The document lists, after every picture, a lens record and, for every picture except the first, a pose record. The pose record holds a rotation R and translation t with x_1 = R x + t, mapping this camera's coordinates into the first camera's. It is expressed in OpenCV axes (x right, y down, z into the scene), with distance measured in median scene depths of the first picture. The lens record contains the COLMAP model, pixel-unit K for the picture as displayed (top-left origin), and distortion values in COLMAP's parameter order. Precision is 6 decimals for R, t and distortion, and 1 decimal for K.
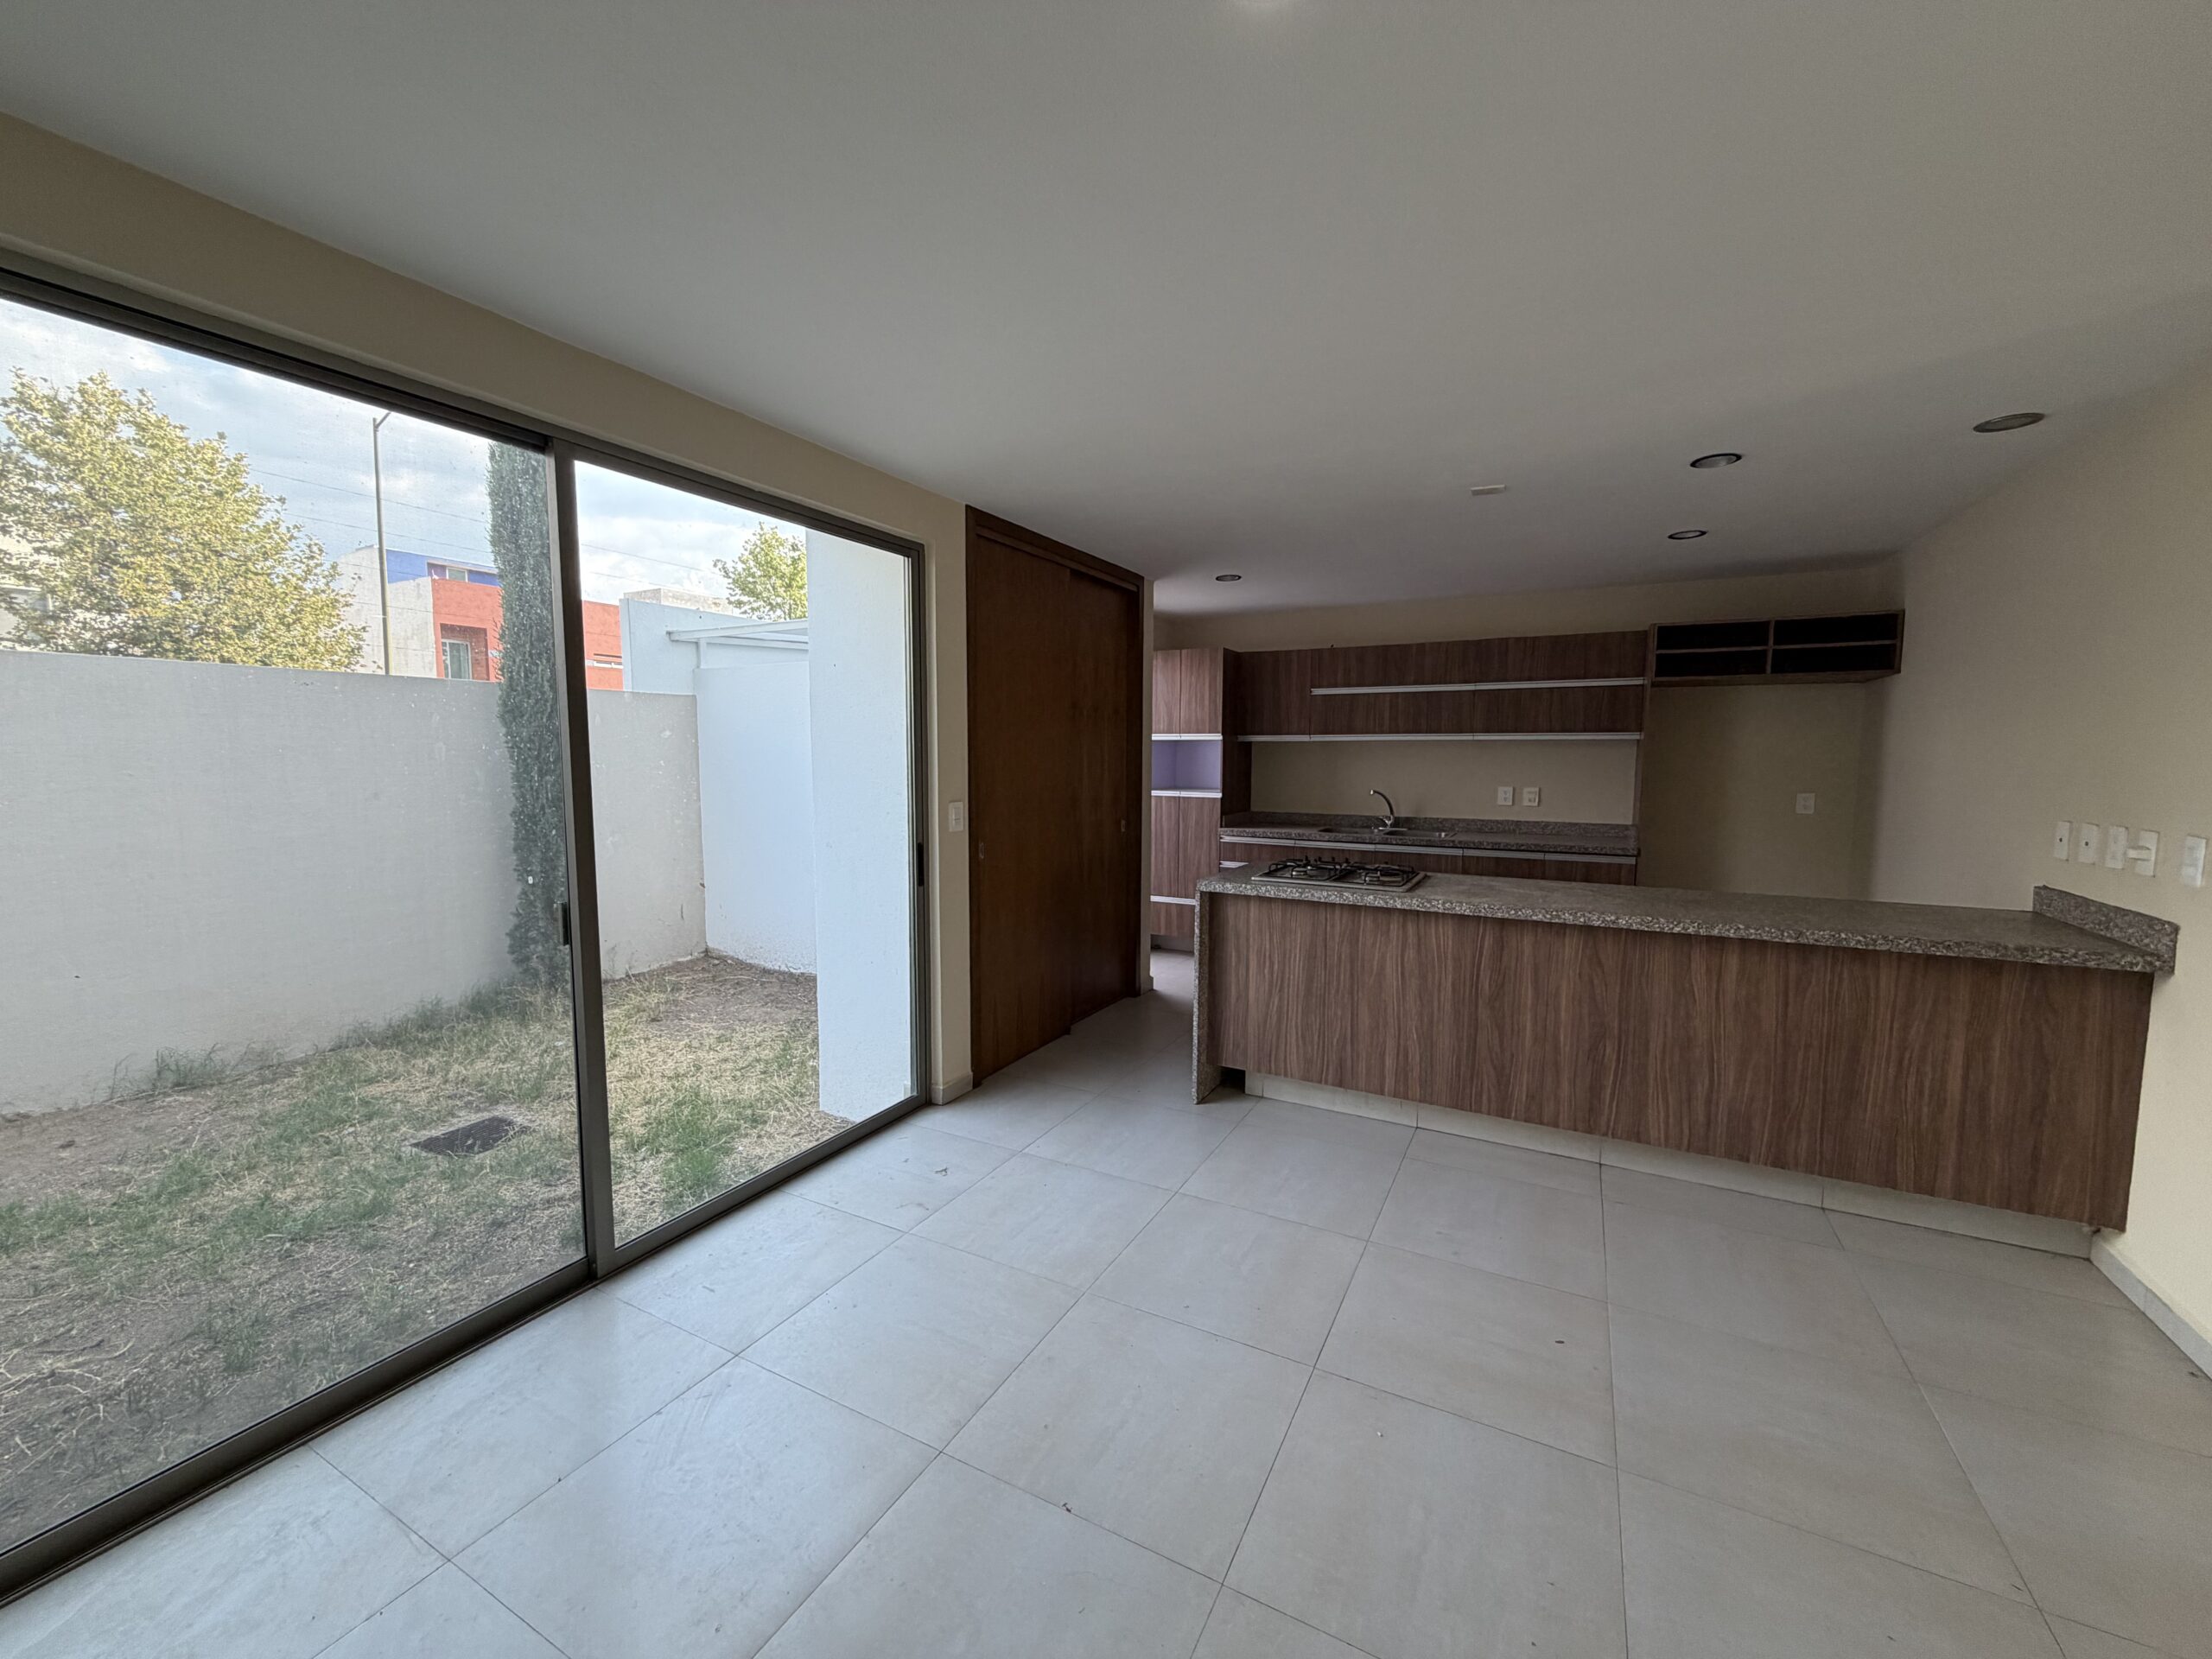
lens RADIAL K [[882.1, 0, 1098.7], [0, 882.1, 831.0], [0, 0, 1]] dist [0.000532, -0.000136]
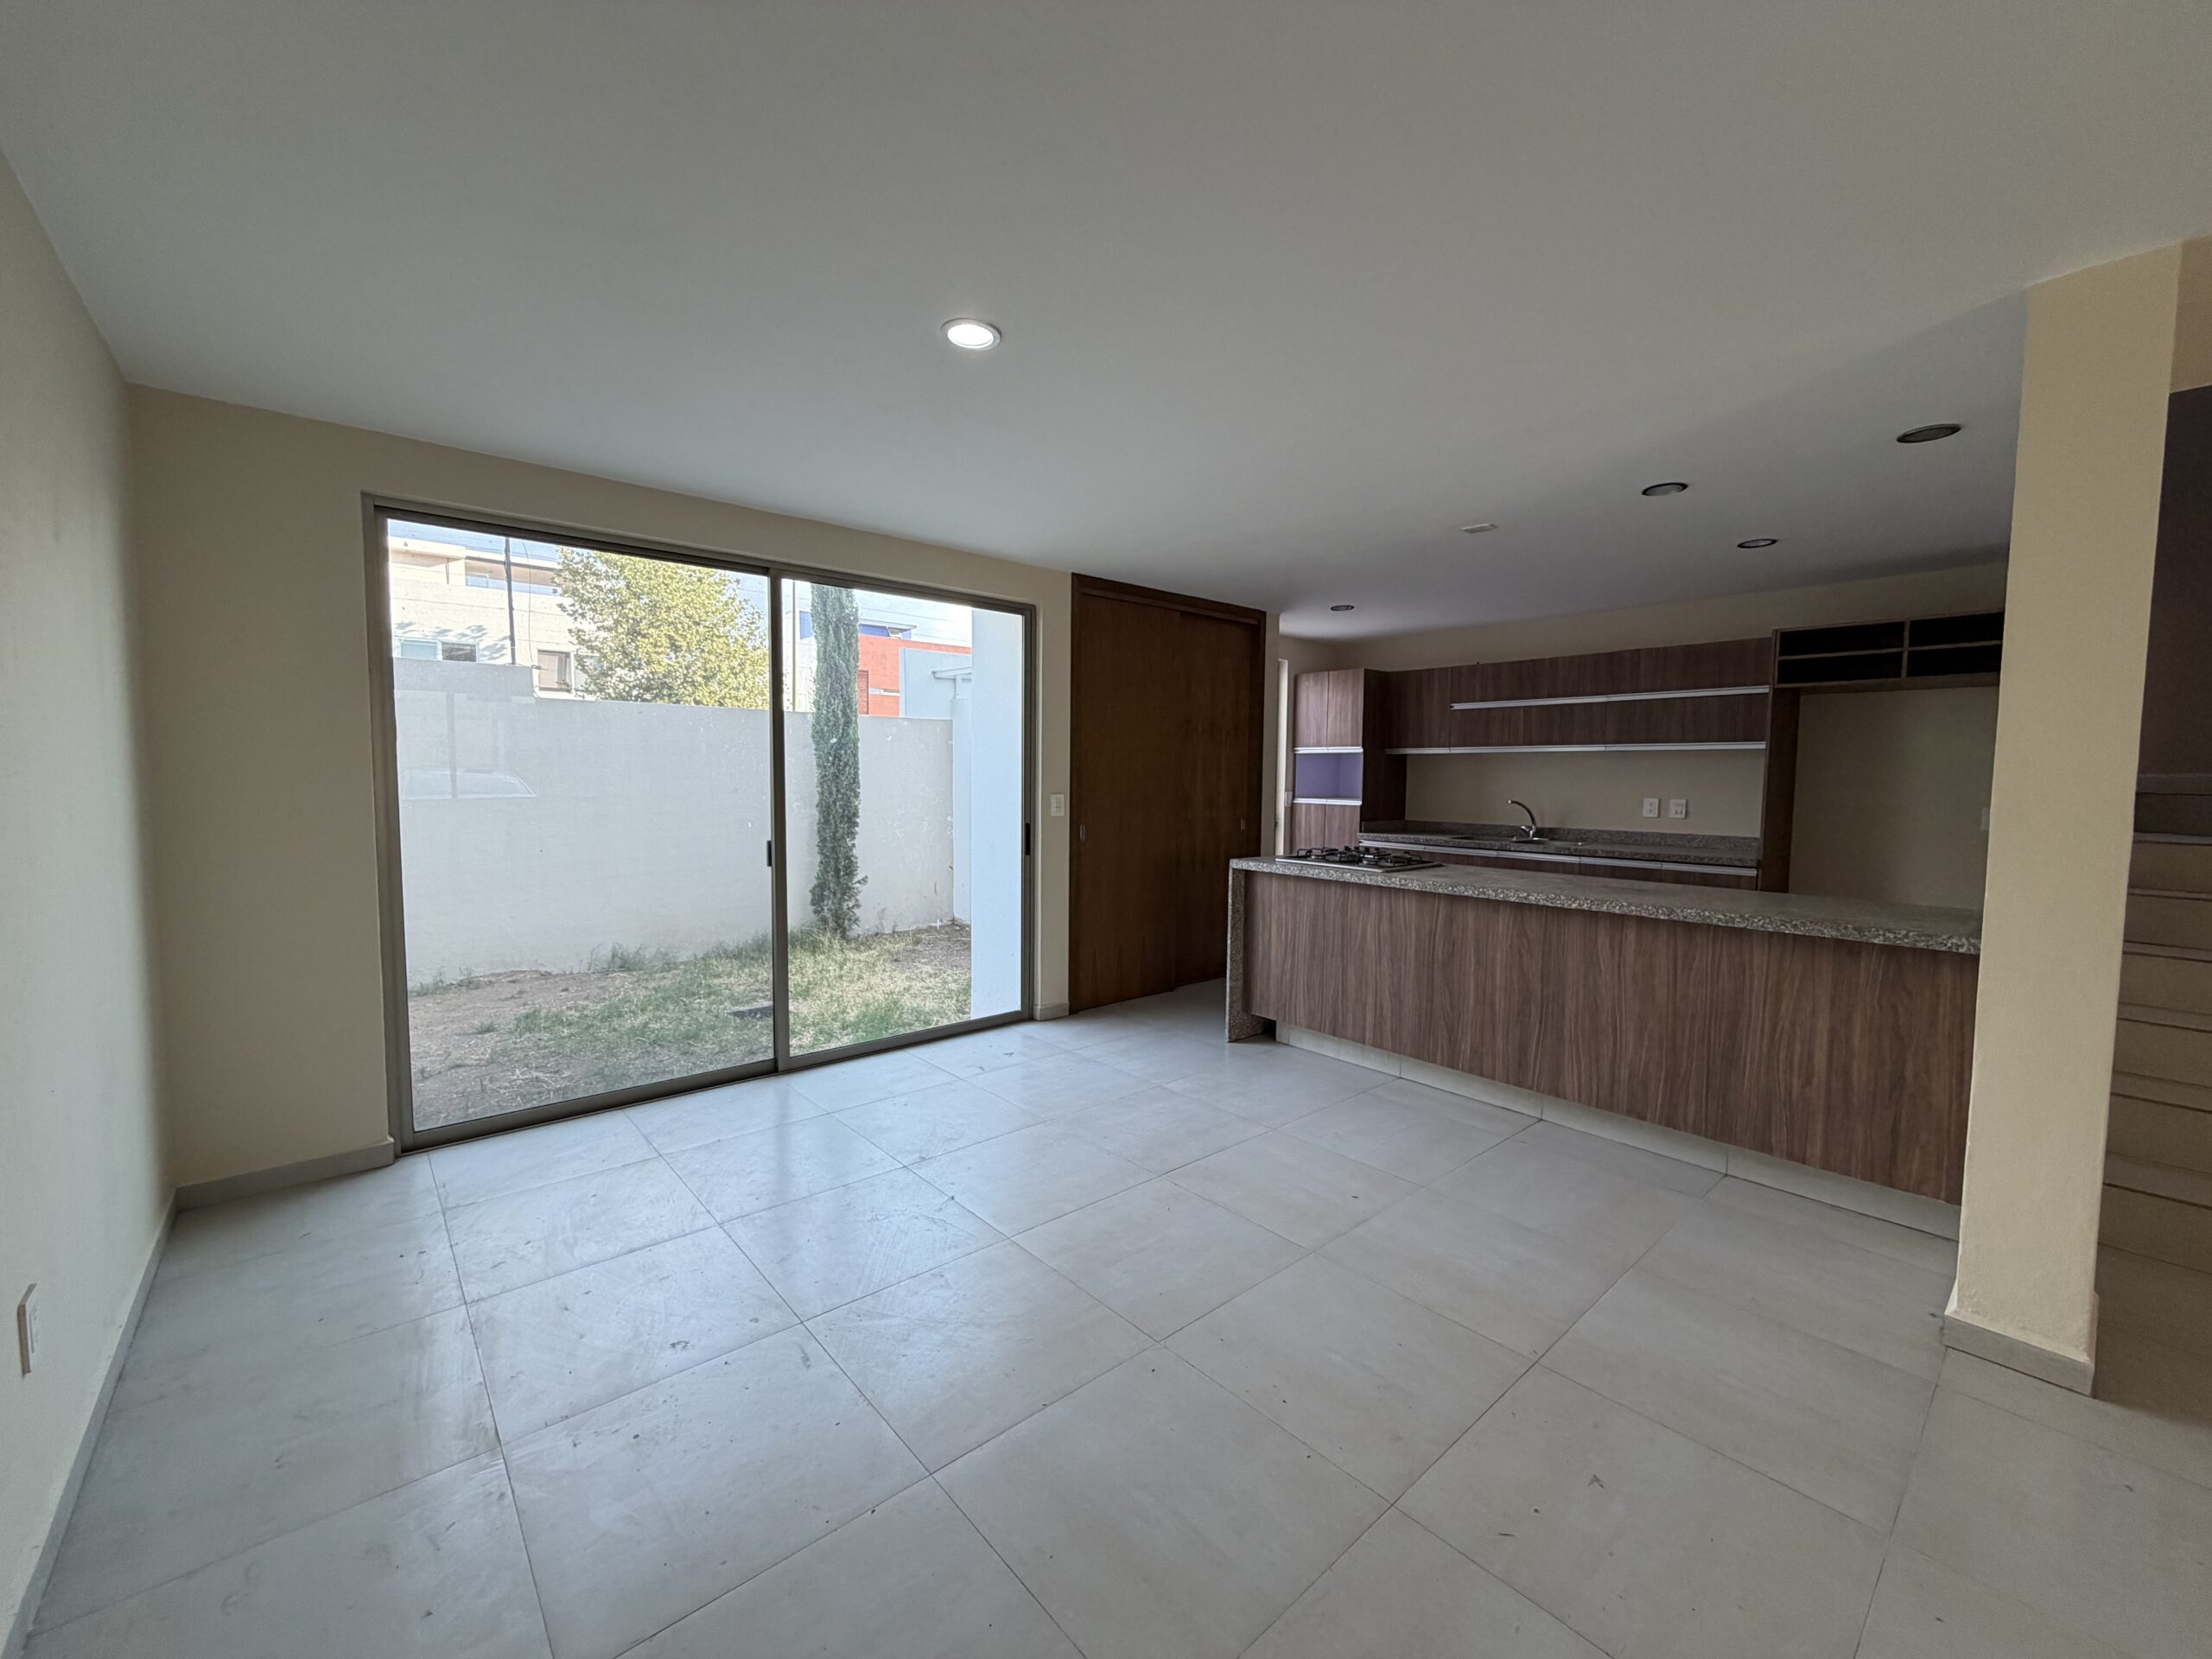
lens RADIAL K [[882.1, 0, 1098.7], [0, 882.1, 831.0], [0, 0, 1]] dist [0.000532, -0.000136]
pose [[0.934907, 0.028601, -0.353739, 0.372453], [-0.038157, 0.999070, -0.020067, 0.047550], [0.352836, 0.032259, 0.935129, -0.225943]]
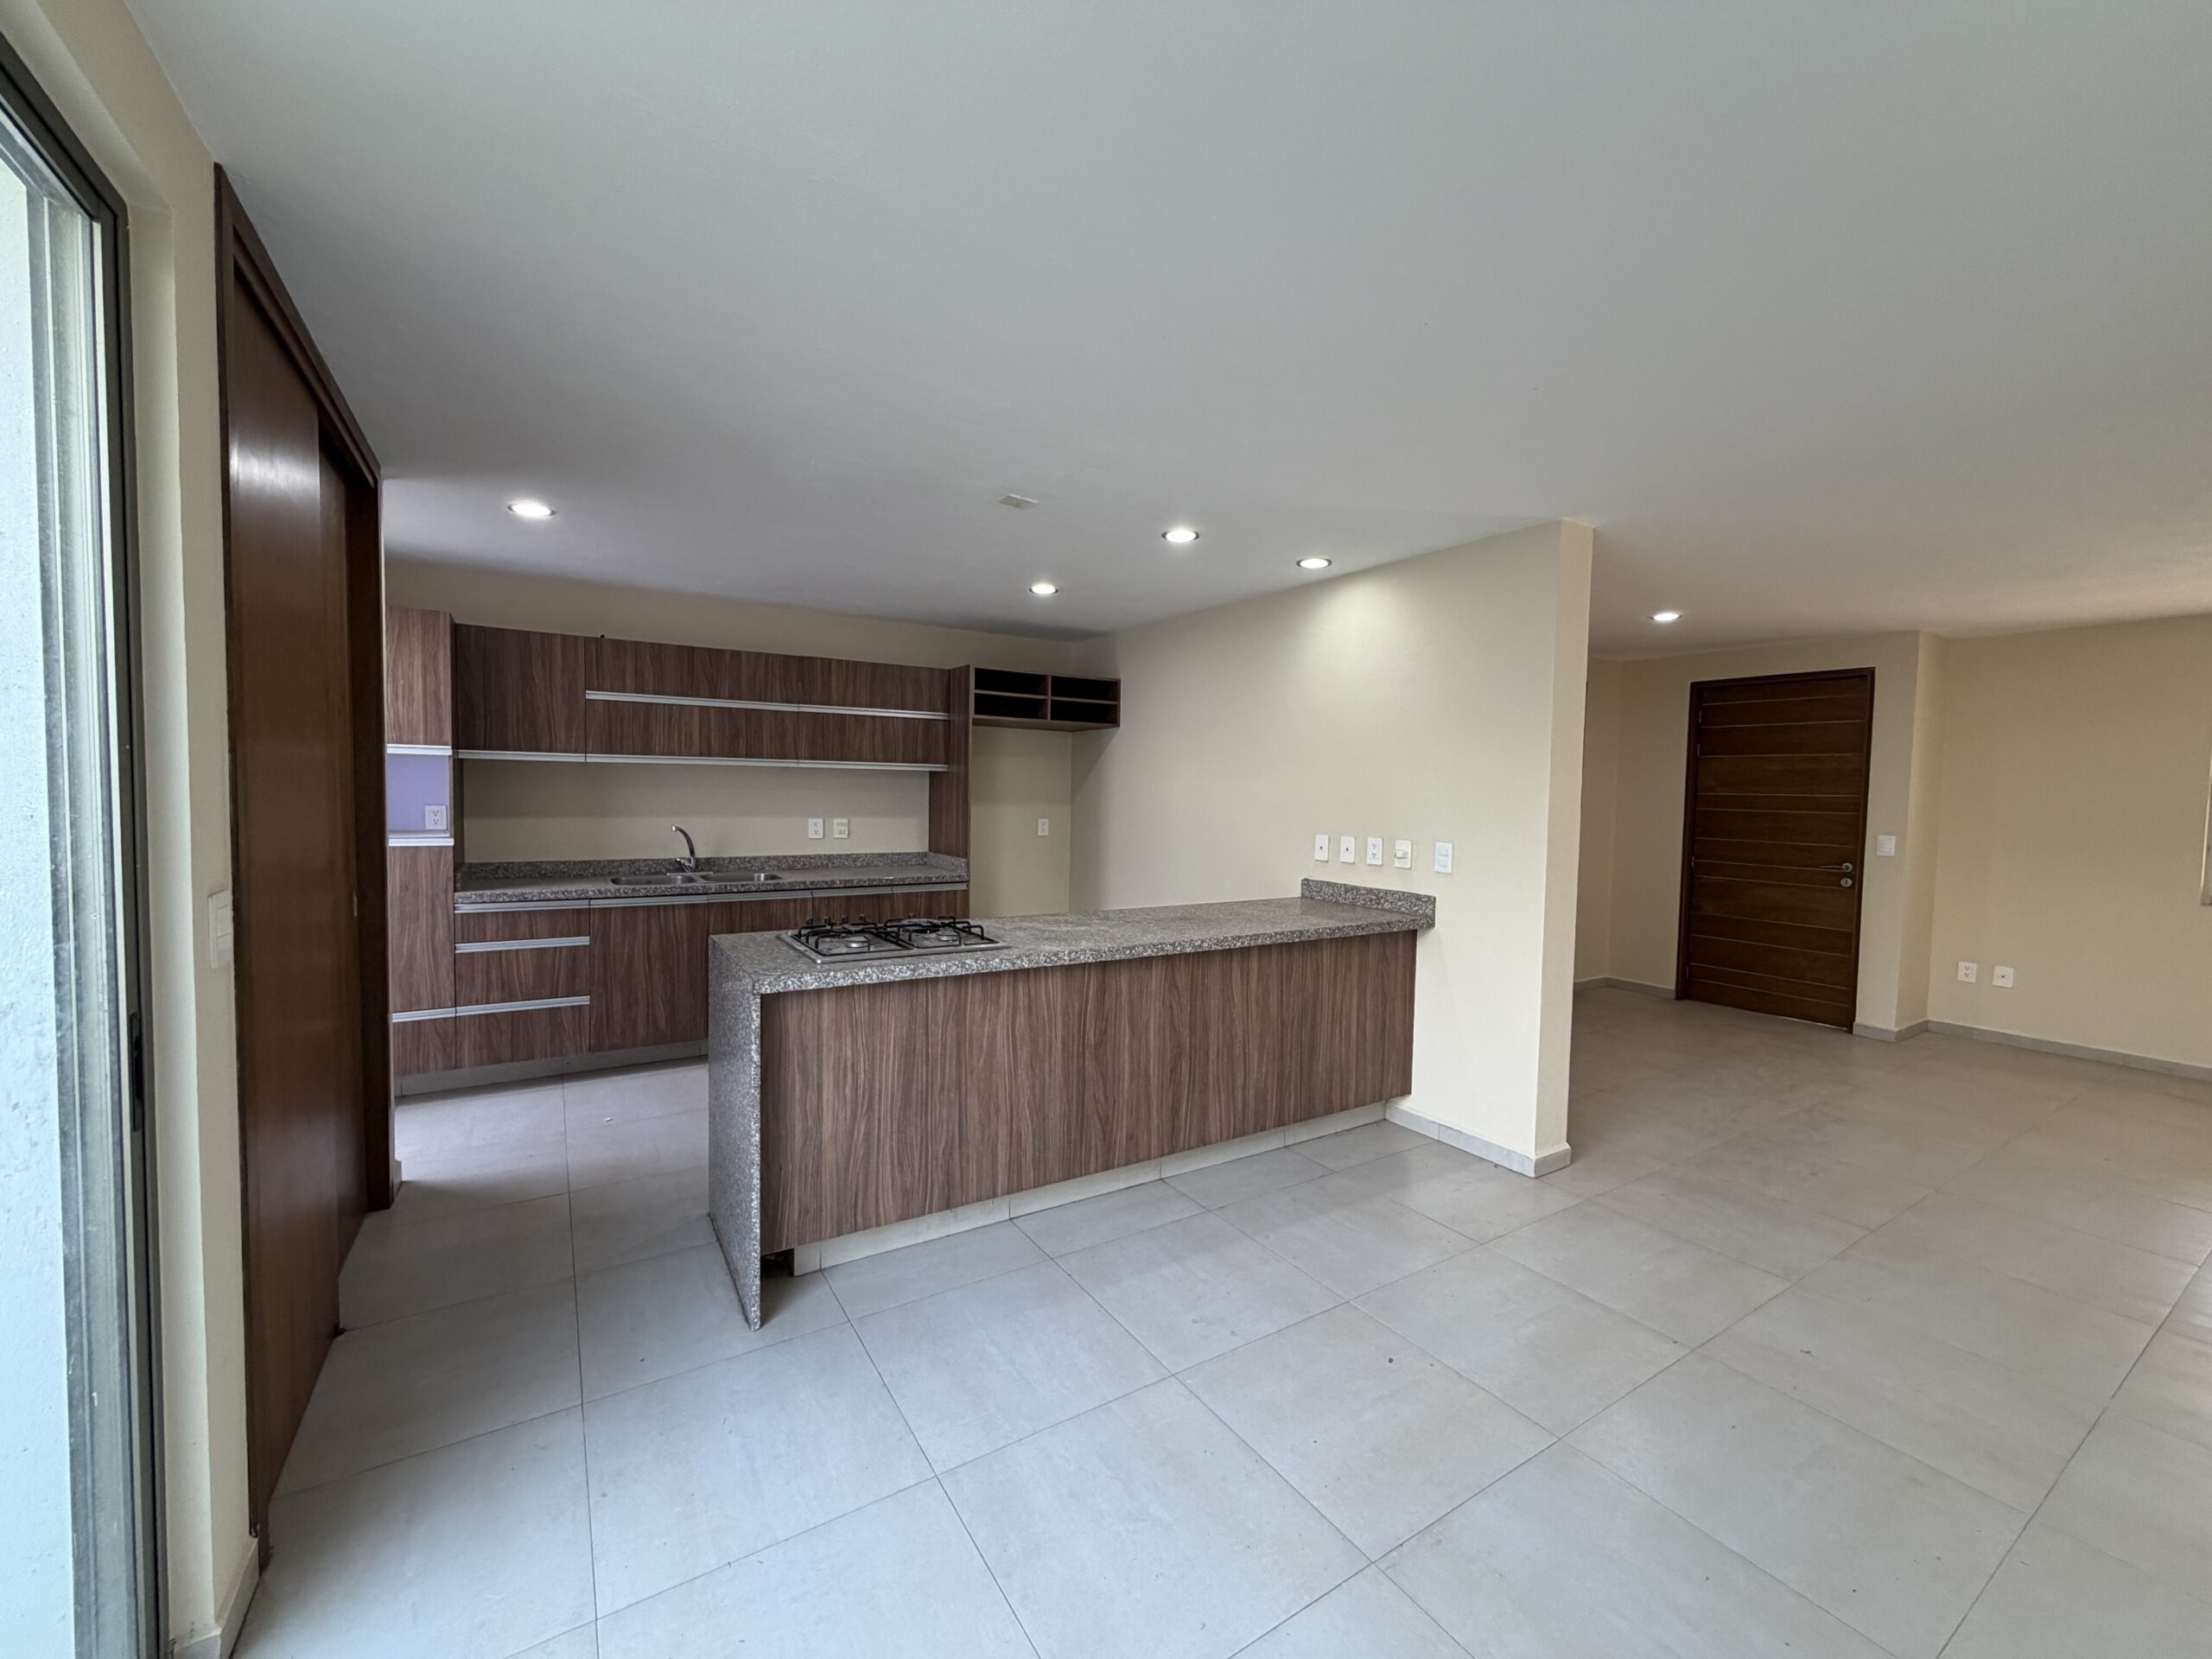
lens RADIAL K [[882.1, 0, 1098.7], [0, 882.1, 831.0], [0, 0, 1]] dist [0.000532, -0.000136]
pose [[0.492775, -0.034383, 0.869477, -0.313813], [0.060723, 0.998142, 0.005056, -0.038262], [-0.868035, 0.050306, 0.493947, 0.458365]]
